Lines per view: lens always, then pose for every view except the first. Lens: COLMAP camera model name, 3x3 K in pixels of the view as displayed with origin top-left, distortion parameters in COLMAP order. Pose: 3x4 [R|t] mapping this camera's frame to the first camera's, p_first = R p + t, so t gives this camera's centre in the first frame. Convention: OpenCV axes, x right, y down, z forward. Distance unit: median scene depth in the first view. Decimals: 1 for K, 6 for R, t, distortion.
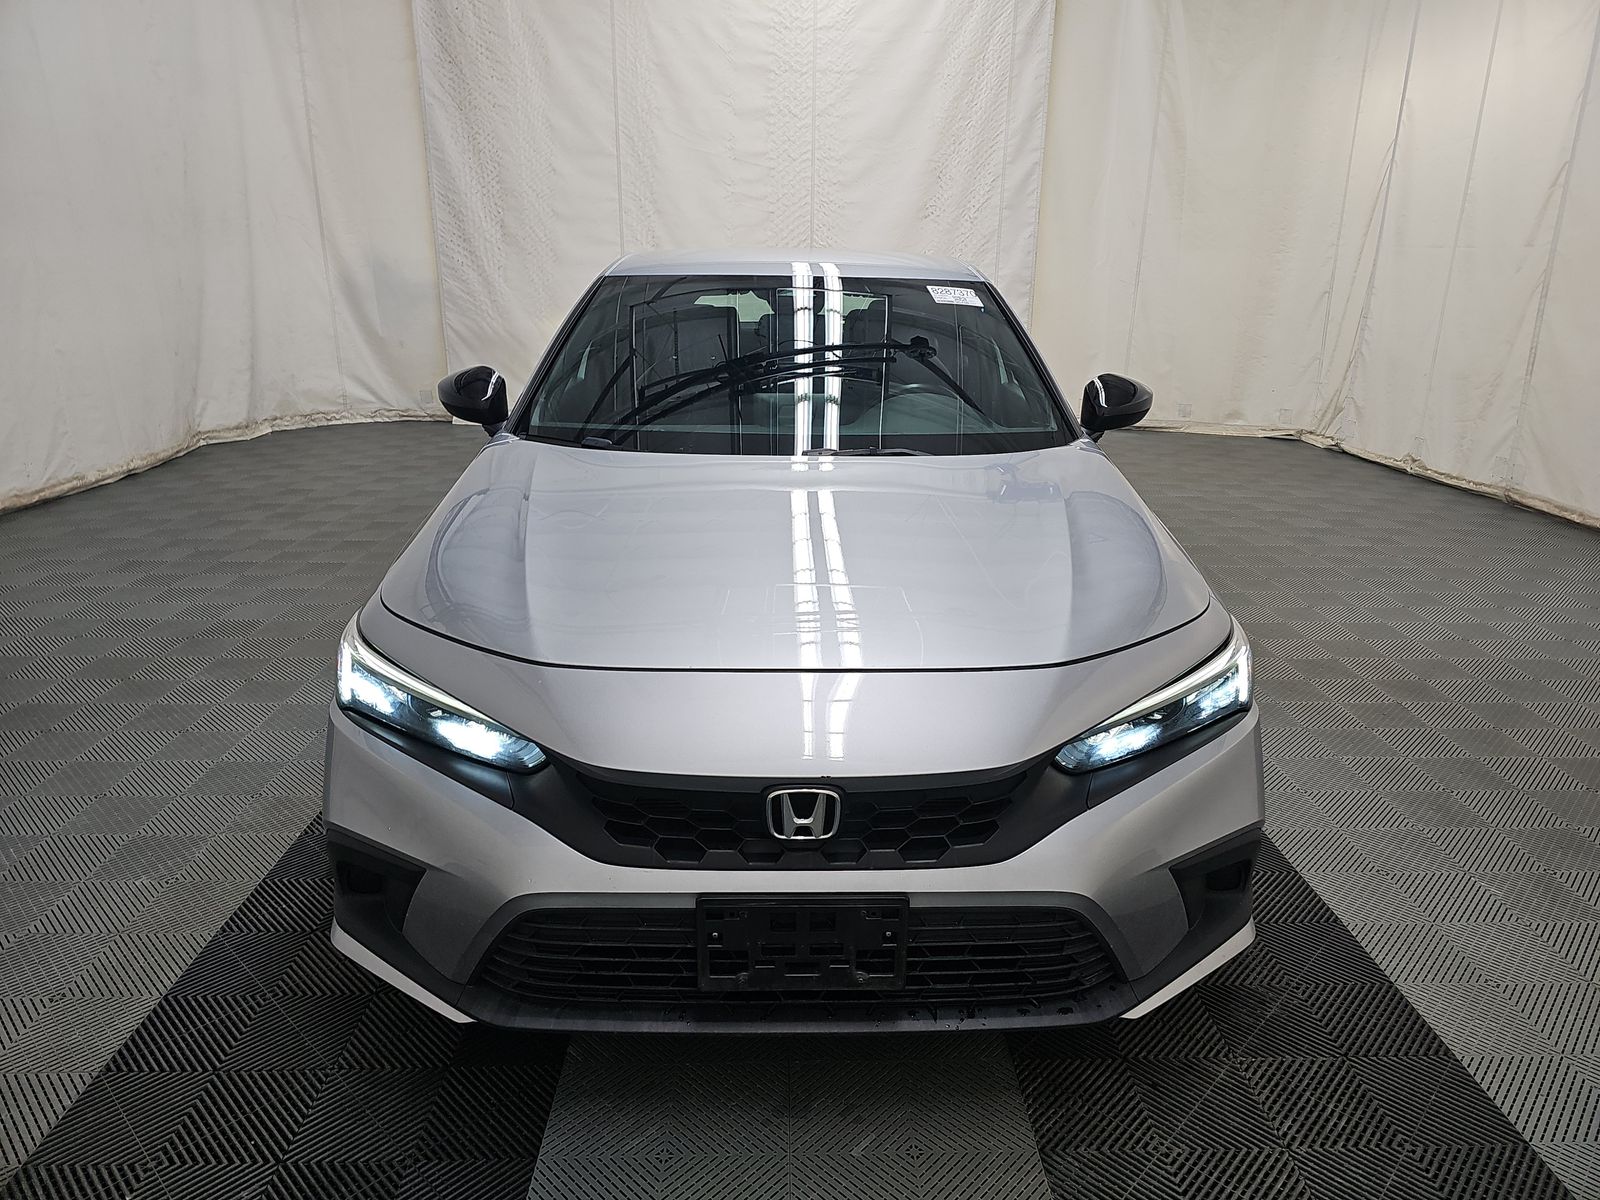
lens RADIAL K [[1085.9, 0, 809.8], [0, 1085.9, 603.8], [0, 0, 1]] dist [0.058556, -0.036256]
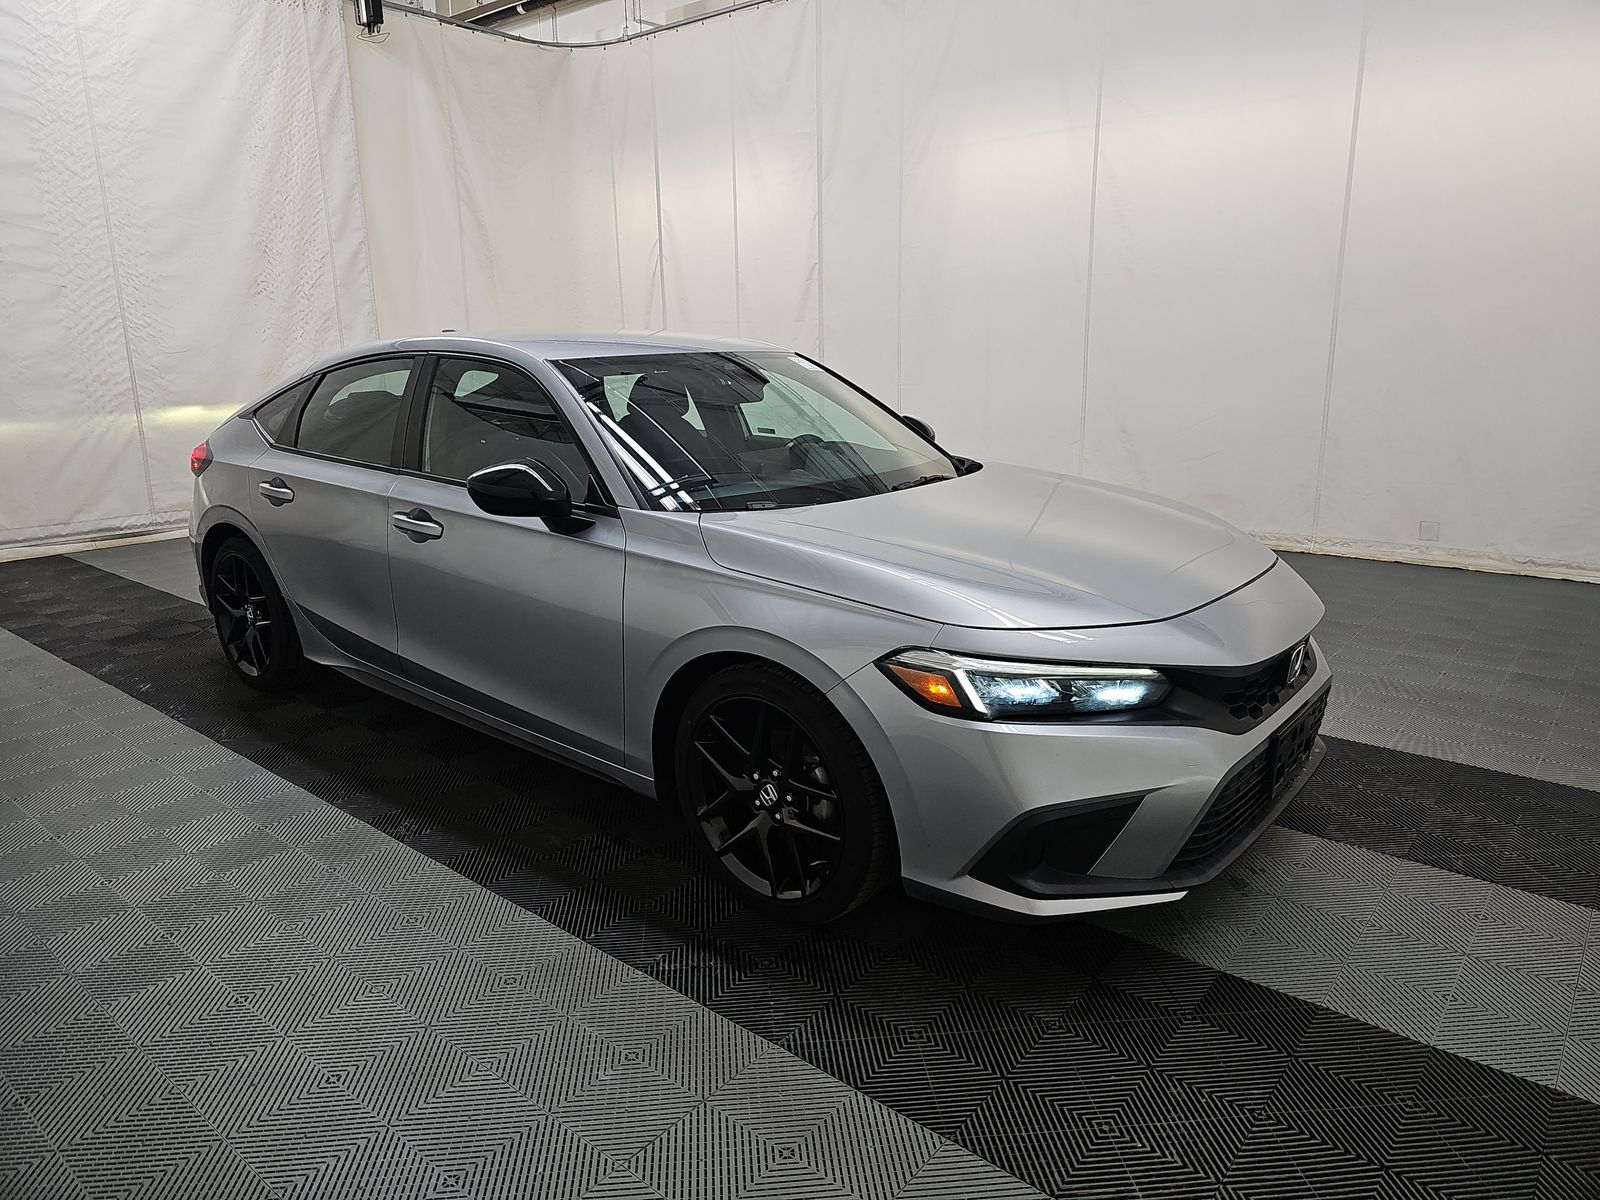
lens RADIAL K [[1085.9, 0, 805.5], [0, 1085.9, 600.8], [0, 0, 1]] dist [0.058556, -0.036256]
pose [[0.670174, -0.199389, 0.714920, -0.308562], [0.247597, 0.968121, 0.037906, -0.025477], [-0.699687, 0.151608, 0.698178, 0.072282]]
